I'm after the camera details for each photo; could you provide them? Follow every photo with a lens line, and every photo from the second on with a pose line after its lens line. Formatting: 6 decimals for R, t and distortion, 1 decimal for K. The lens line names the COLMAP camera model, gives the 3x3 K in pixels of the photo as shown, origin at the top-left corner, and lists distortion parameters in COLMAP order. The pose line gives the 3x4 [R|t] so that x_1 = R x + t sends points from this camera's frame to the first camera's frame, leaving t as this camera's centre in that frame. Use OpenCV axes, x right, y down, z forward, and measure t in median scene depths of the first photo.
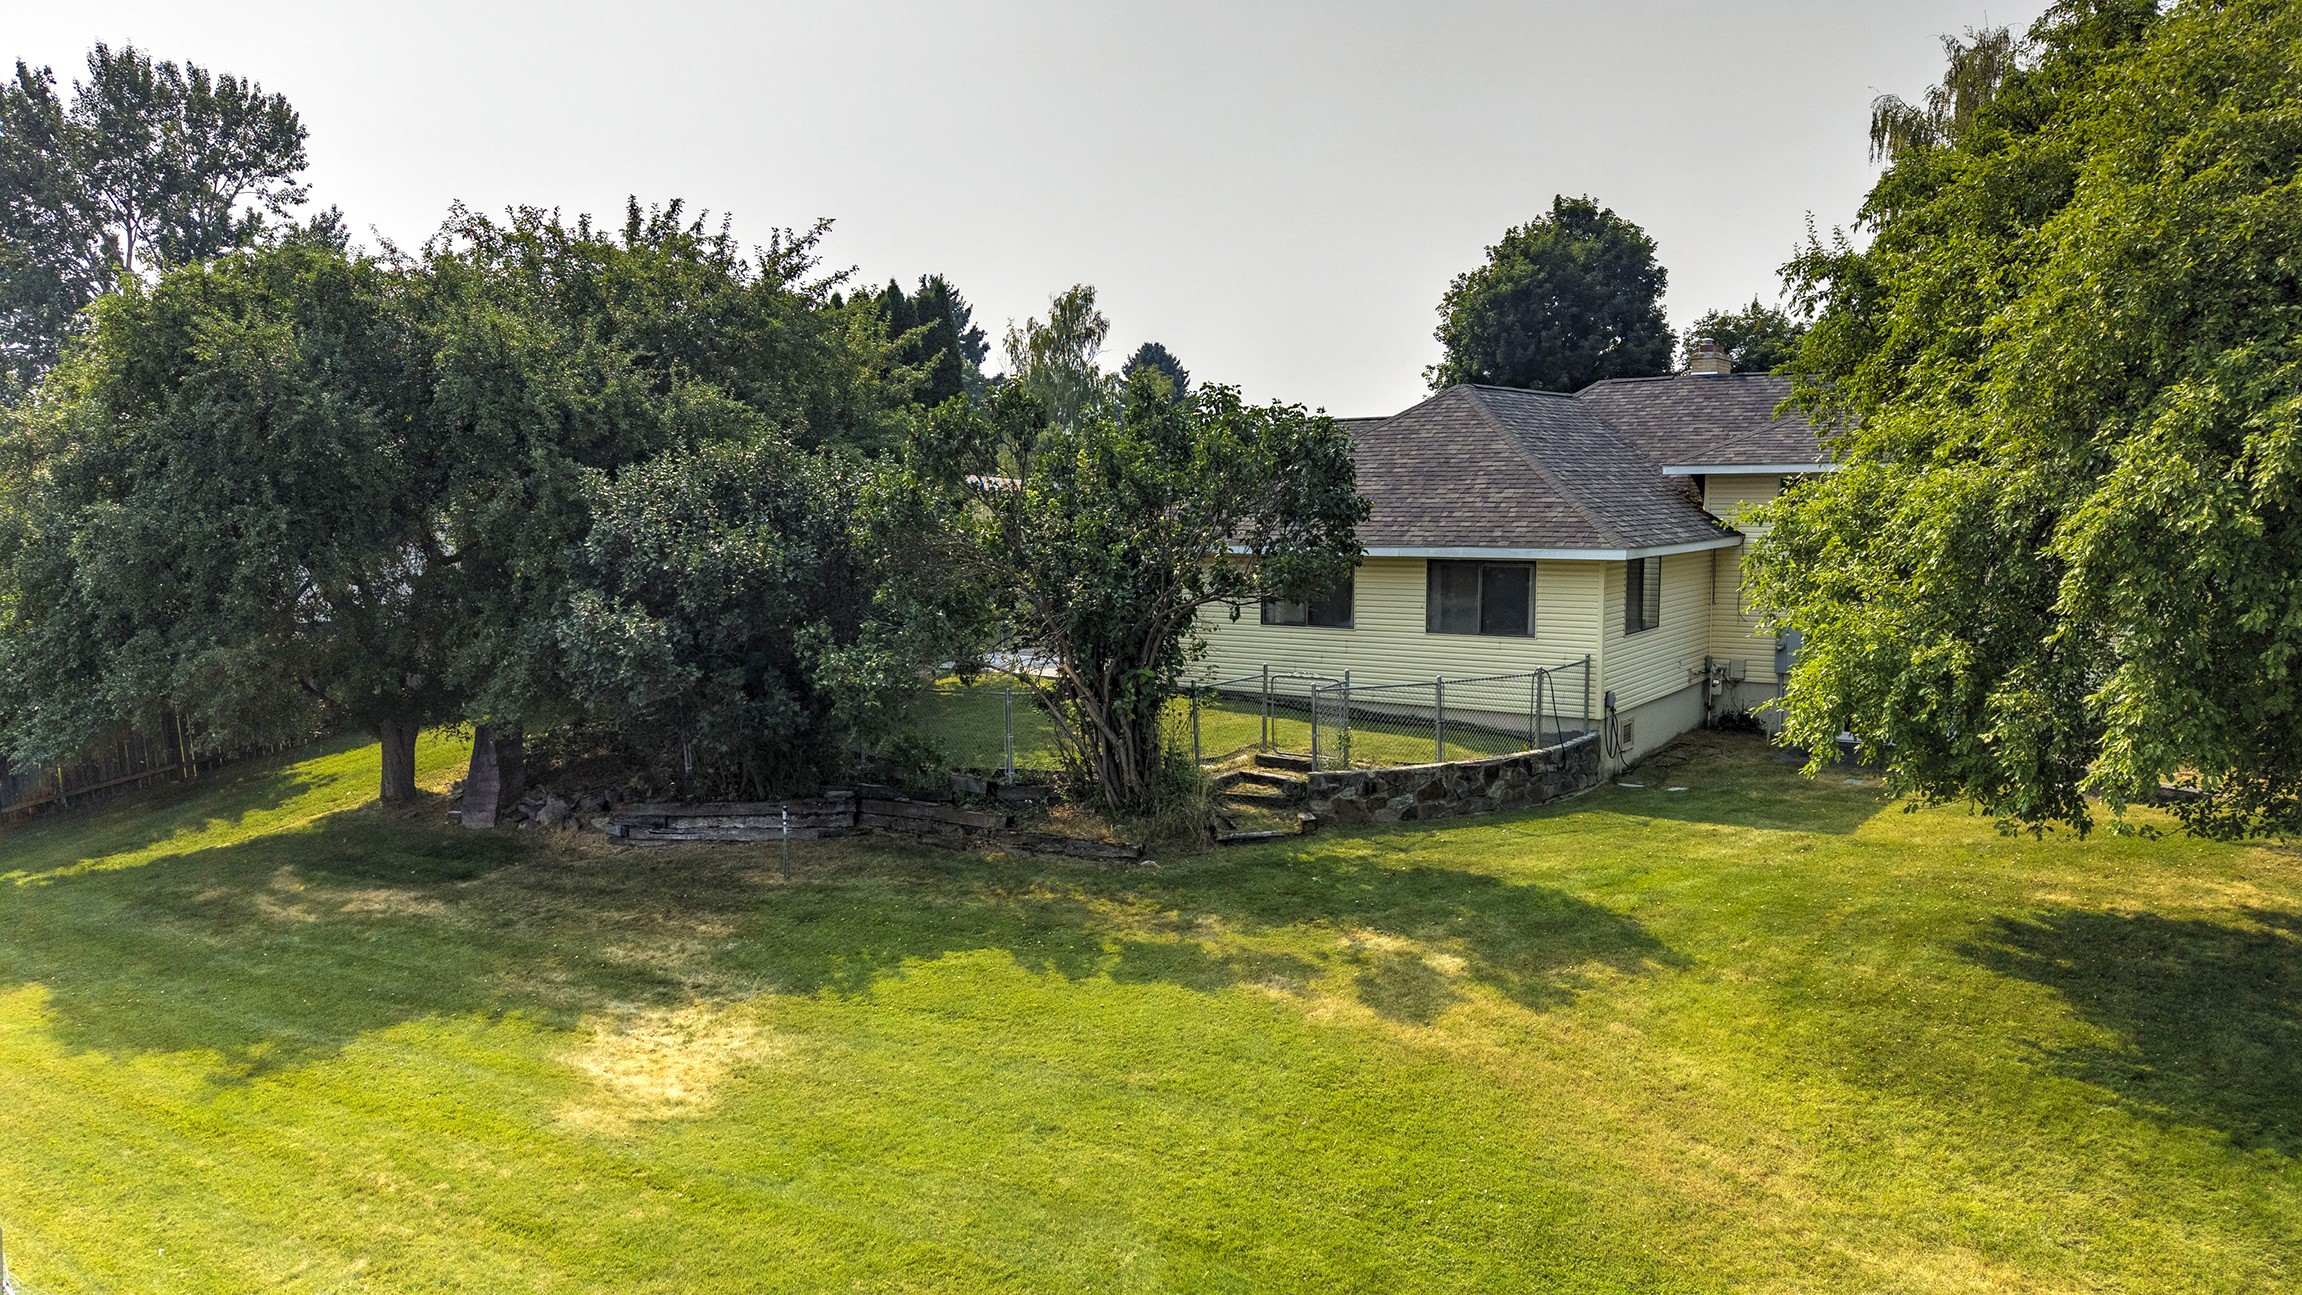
lens RADIAL K [[1545.0, 0, 1134.0], [0, 1545.0, 666.0], [0, 0, 1]] dist [0.040306, -0.045618]
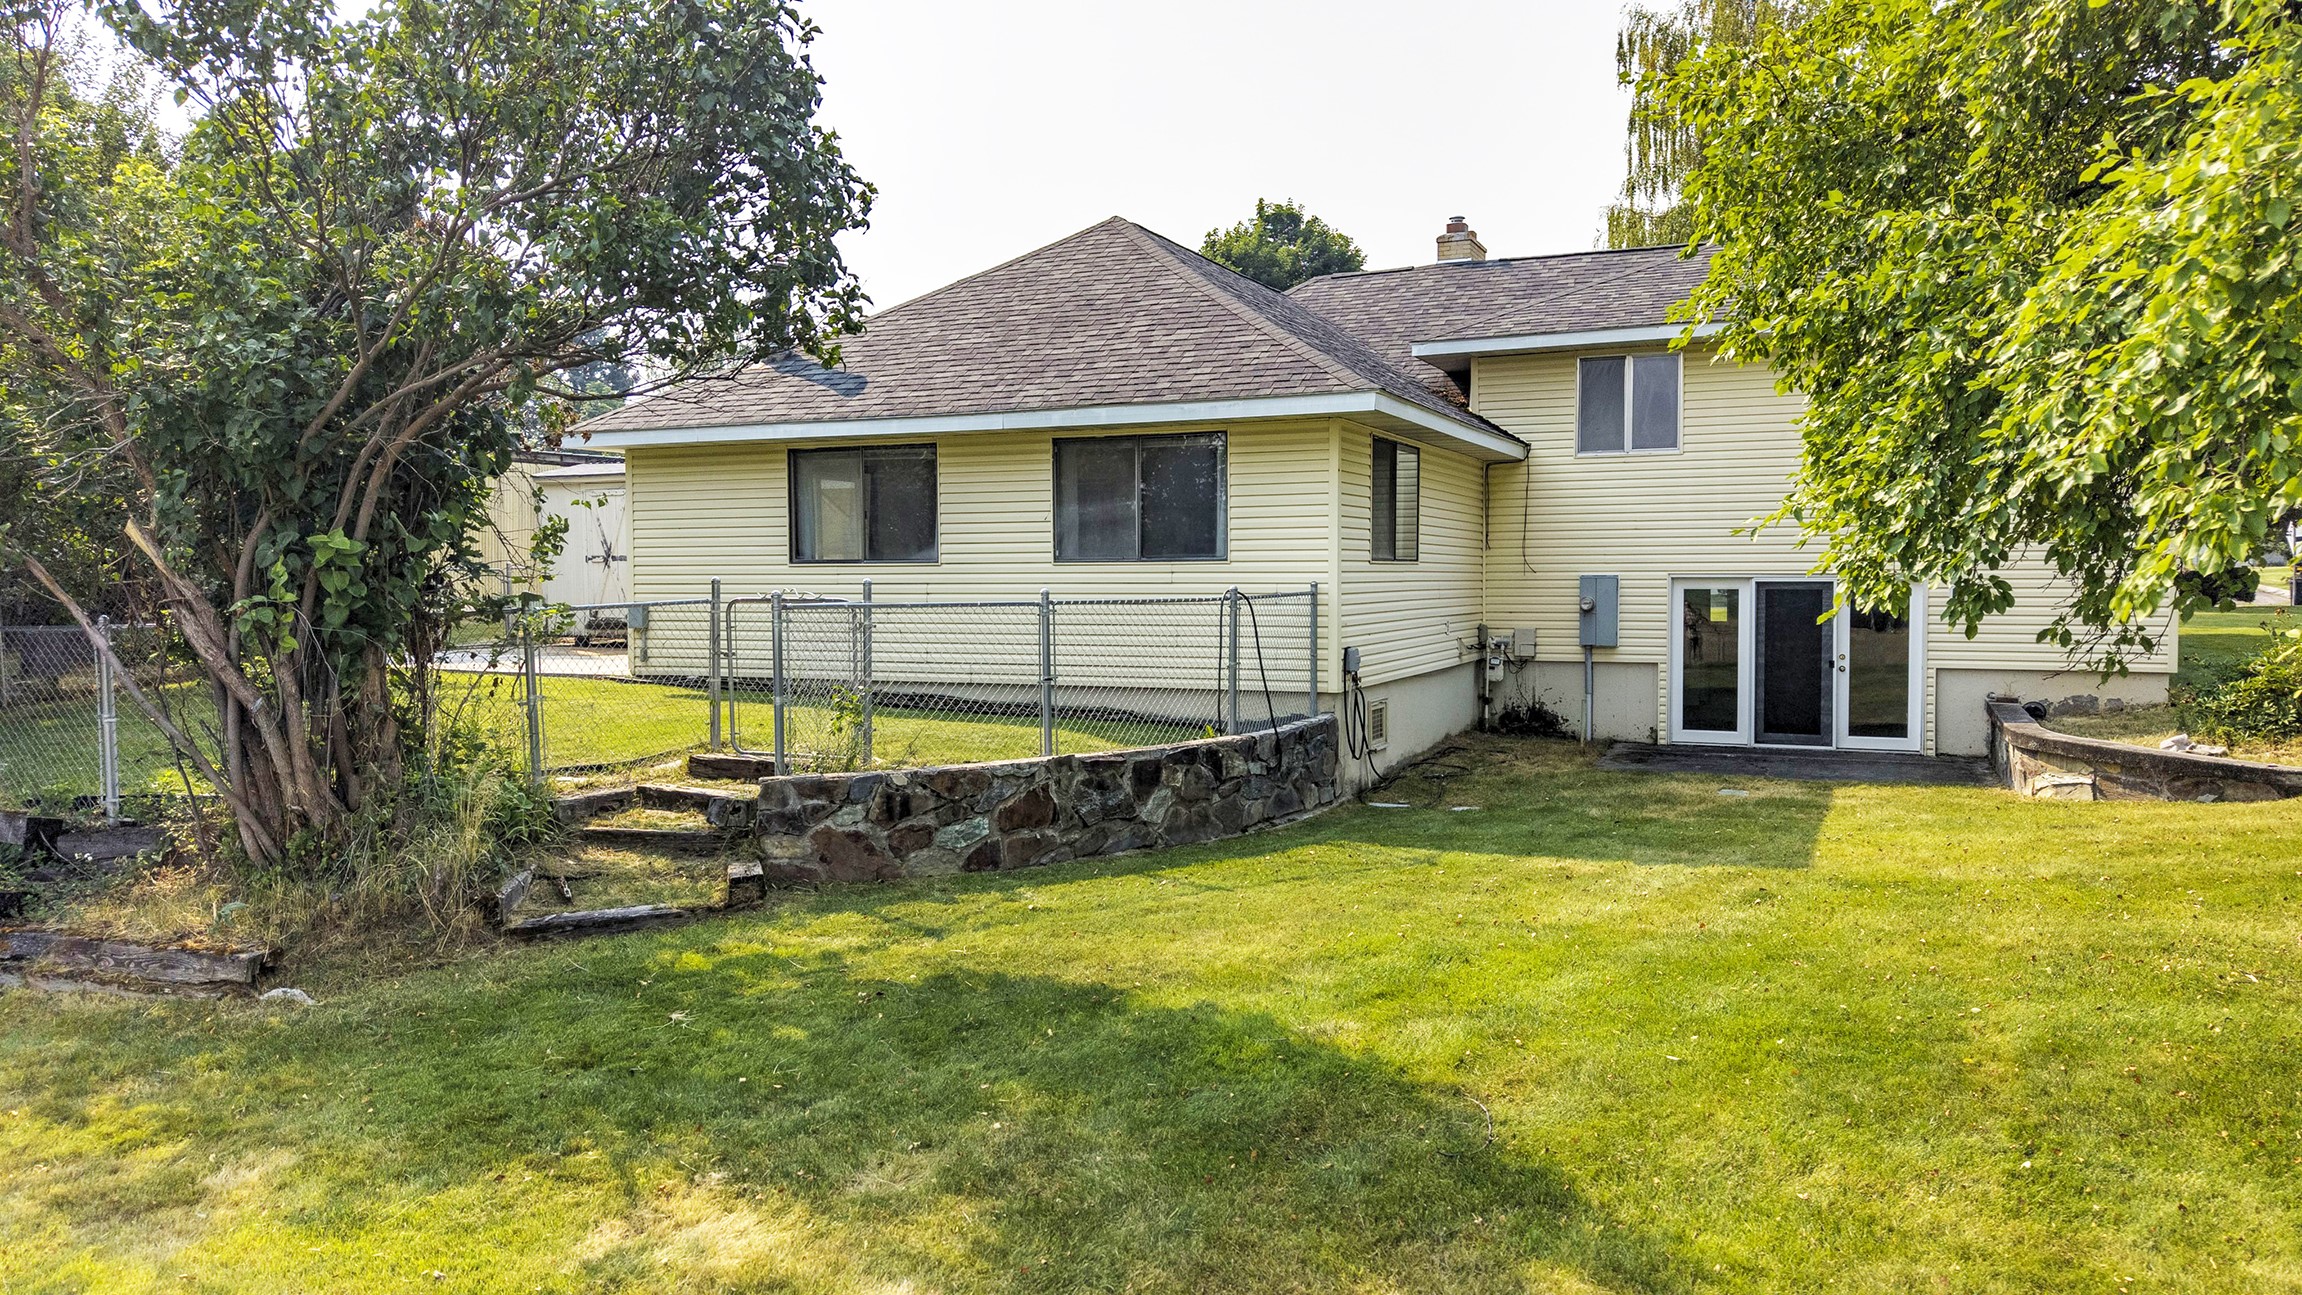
lens RADIAL K [[1545.0, 0, 1157.8], [0, 1545.0, 664.2], [0, 0, 1]] dist [0.040306, -0.045618]
pose [[0.981769, -0.009100, 0.189861, 0.136861], [0.019769, 0.998325, -0.054374, 0.060119], [-0.189048, 0.057136, 0.980304, 0.488525]]
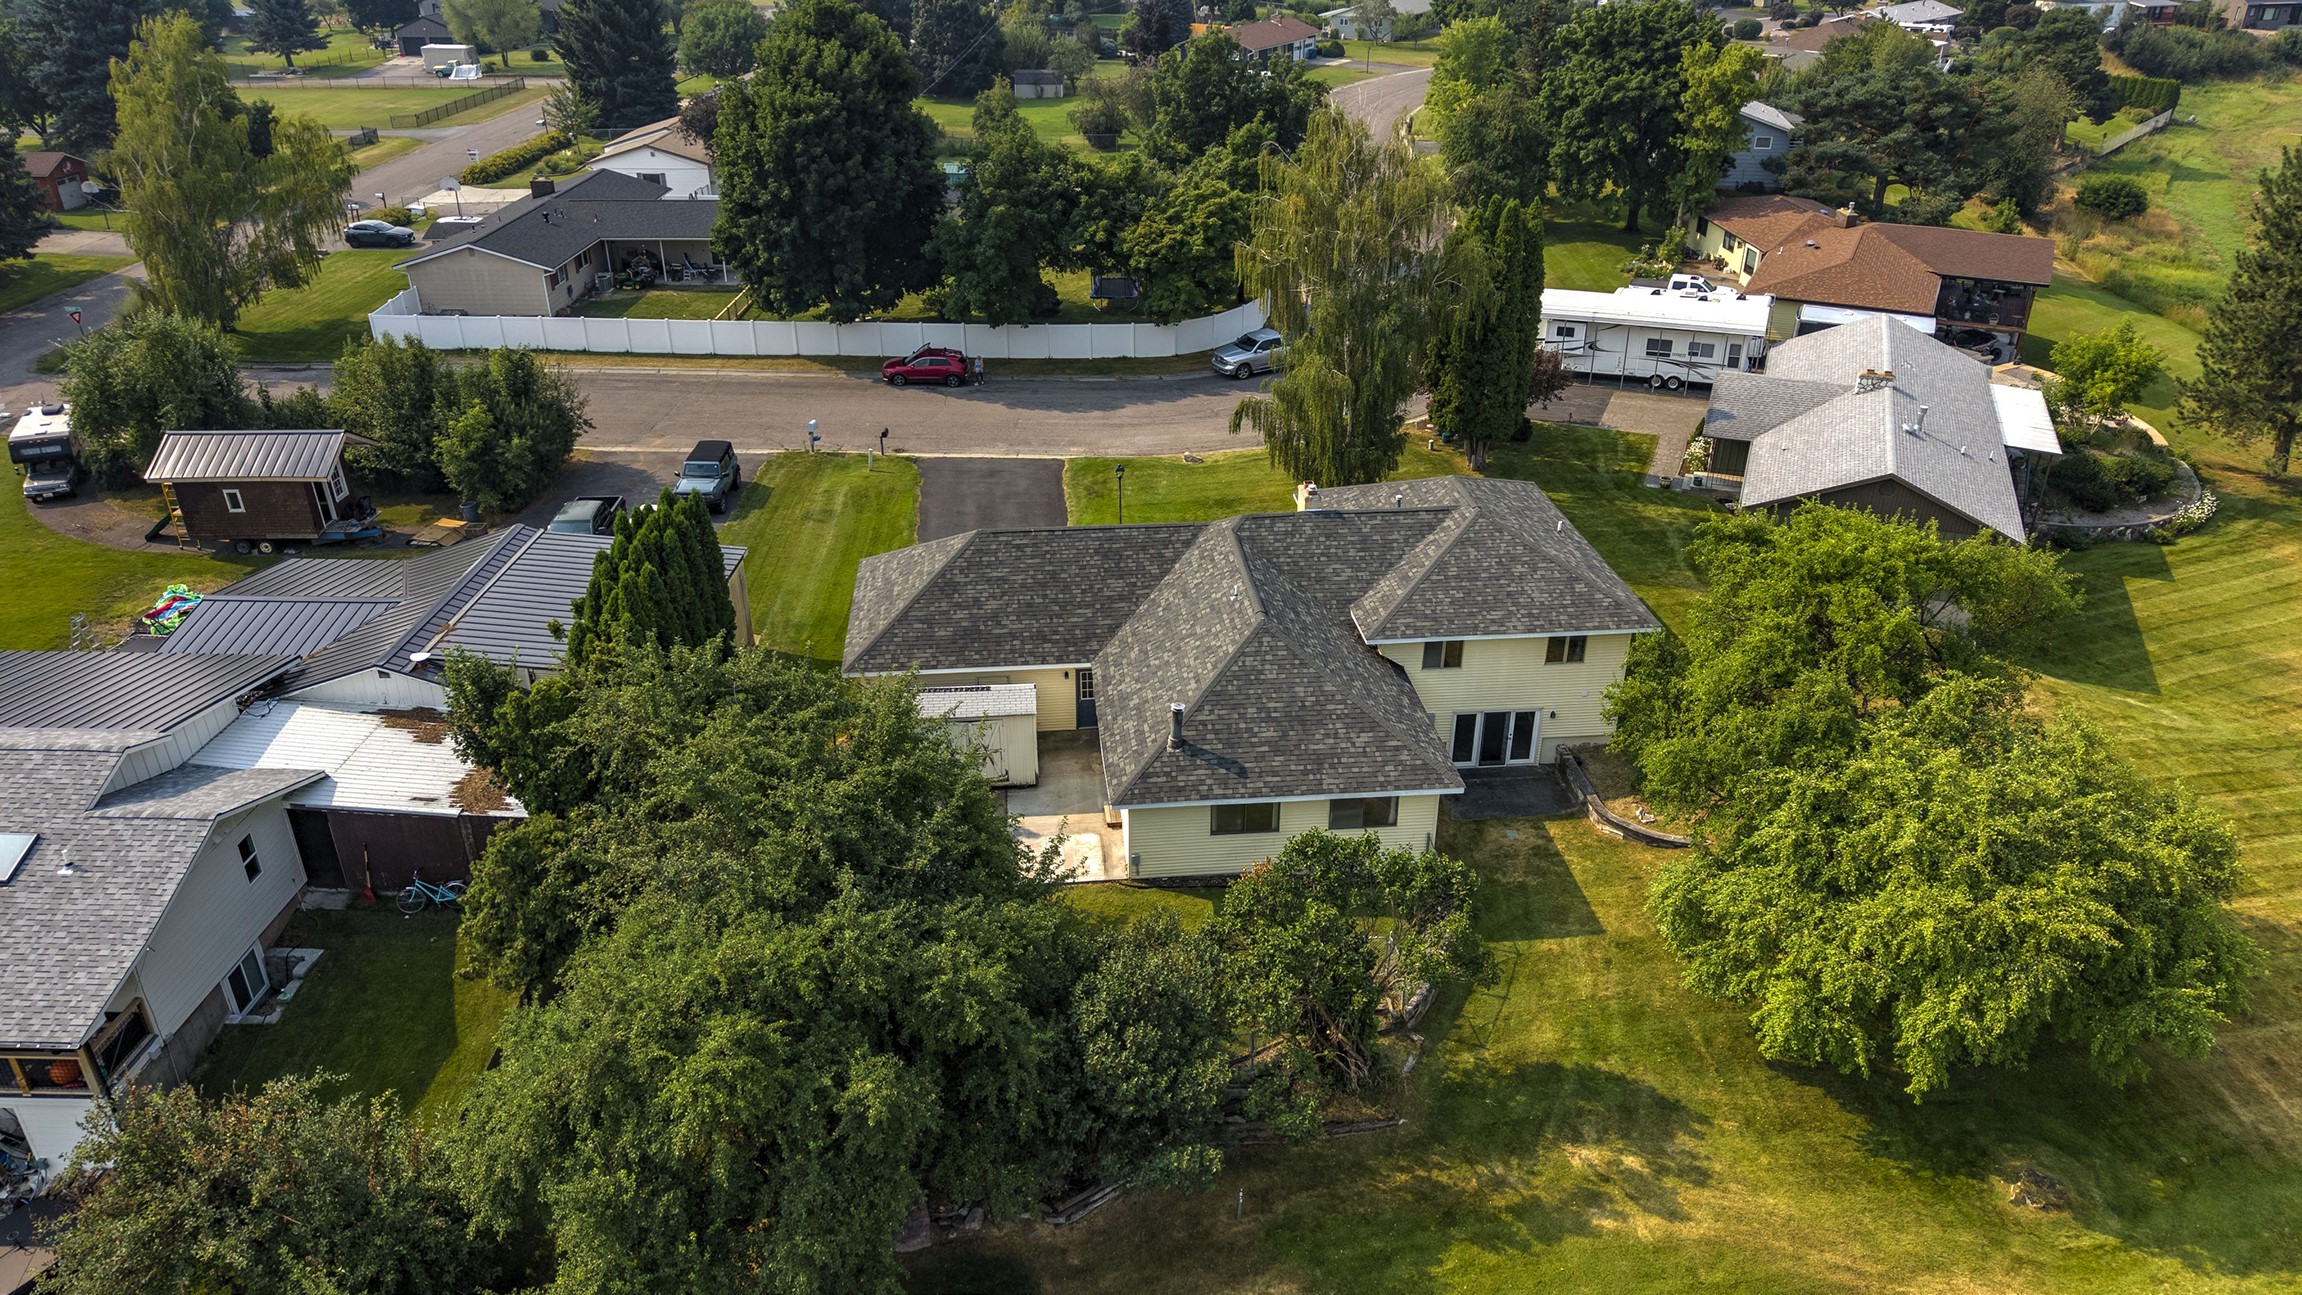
lens RADIAL K [[1545.0, 0, 1145.6], [0, 1545.0, 655.7], [0, 0, 1]] dist [0.040306, -0.045618]
pose [[0.760466, -0.292660, 0.579690, -0.990616], [0.064625, 0.922362, 0.380882, -0.965481], [-0.646154, -0.252185, 0.720339, 0.011853]]
